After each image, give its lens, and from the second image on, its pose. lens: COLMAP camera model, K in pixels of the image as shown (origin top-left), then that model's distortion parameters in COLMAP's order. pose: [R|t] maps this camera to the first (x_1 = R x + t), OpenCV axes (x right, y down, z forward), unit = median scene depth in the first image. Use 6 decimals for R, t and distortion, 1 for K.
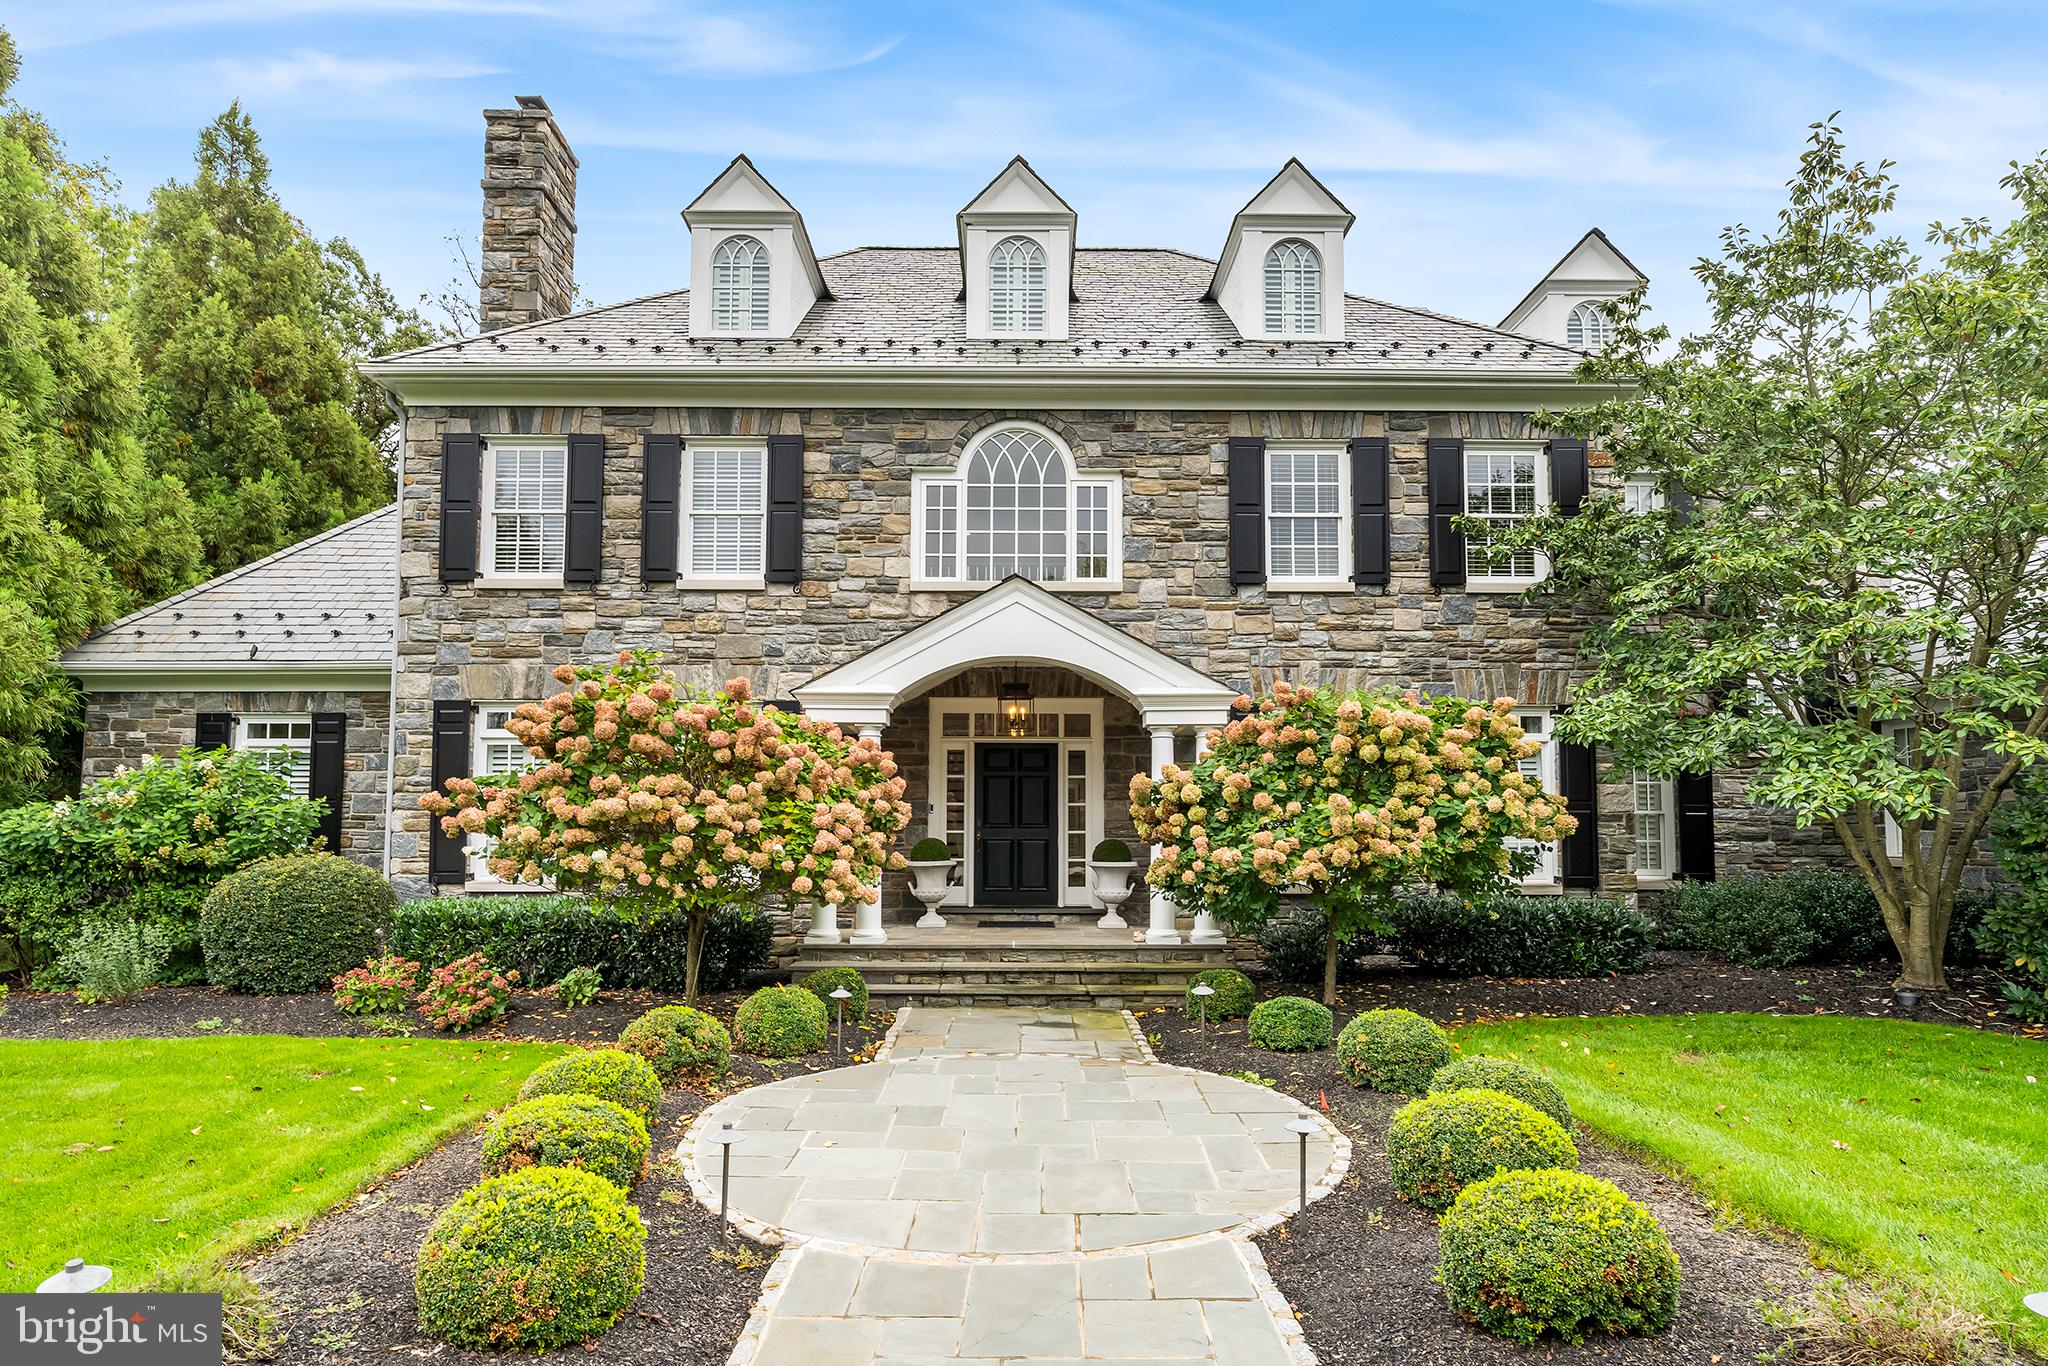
lens RADIAL K [[1106.8, 0, 1048.0], [0, 1106.8, 767.7], [0, 0, 1]] dist [-0.007048, 0.001652]
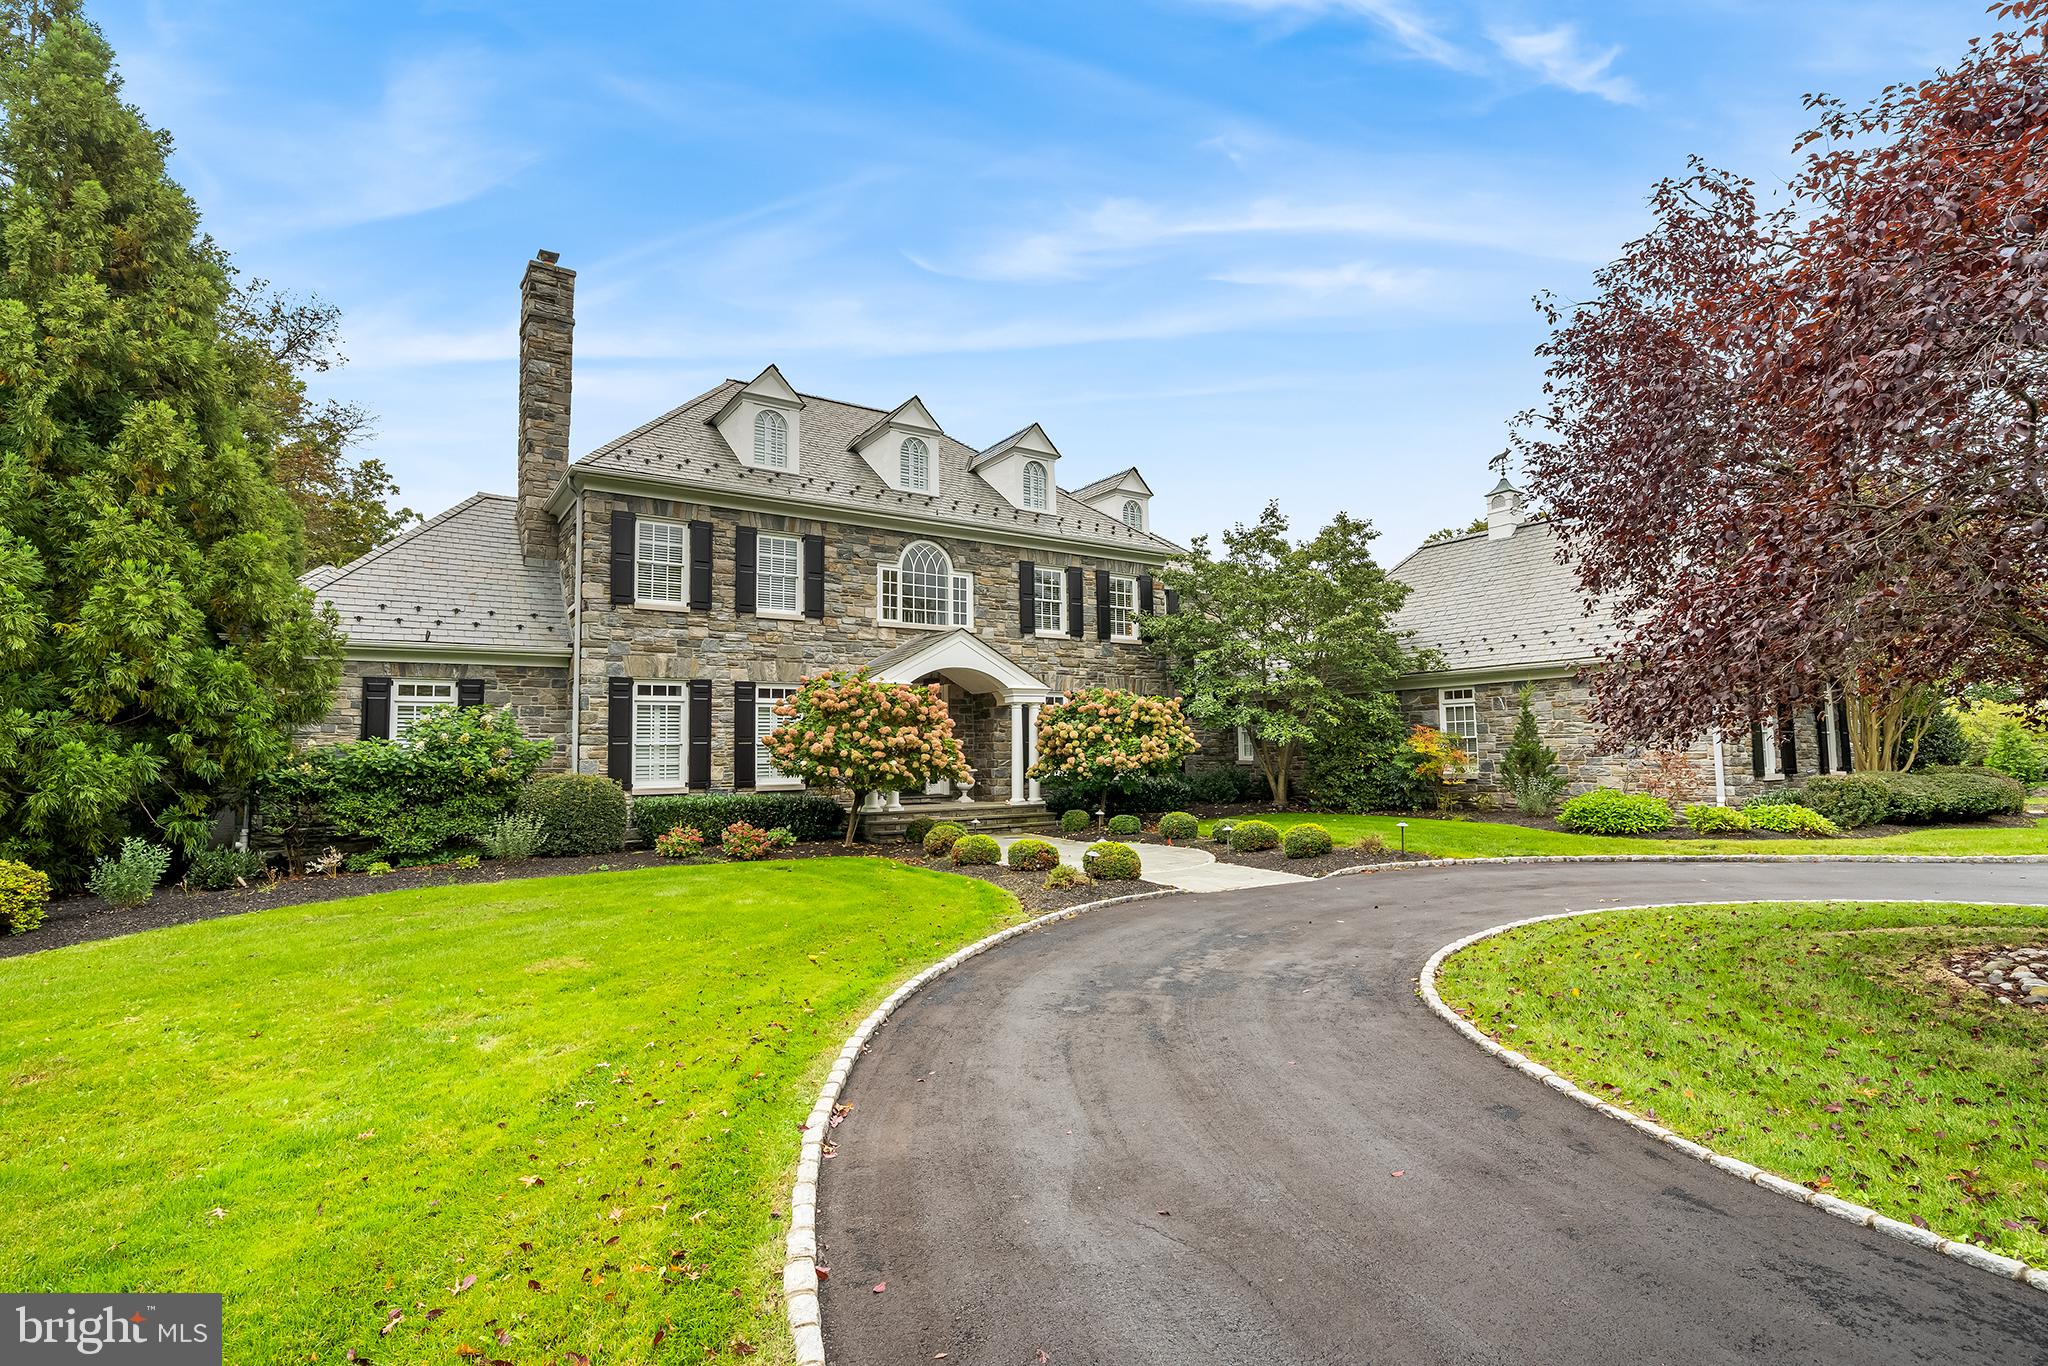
lens RADIAL K [[943.4, 0, 1020.8], [0, 943.4, 683.6], [0, 0, 1]] dist [-0.000013, -0.000019]
pose [[0.837731, 0.027968, 0.545367, -0.786299], [-0.012807, 0.999419, -0.031580, -0.015310], [-0.545933, 0.019470, 0.837602, -0.463851]]
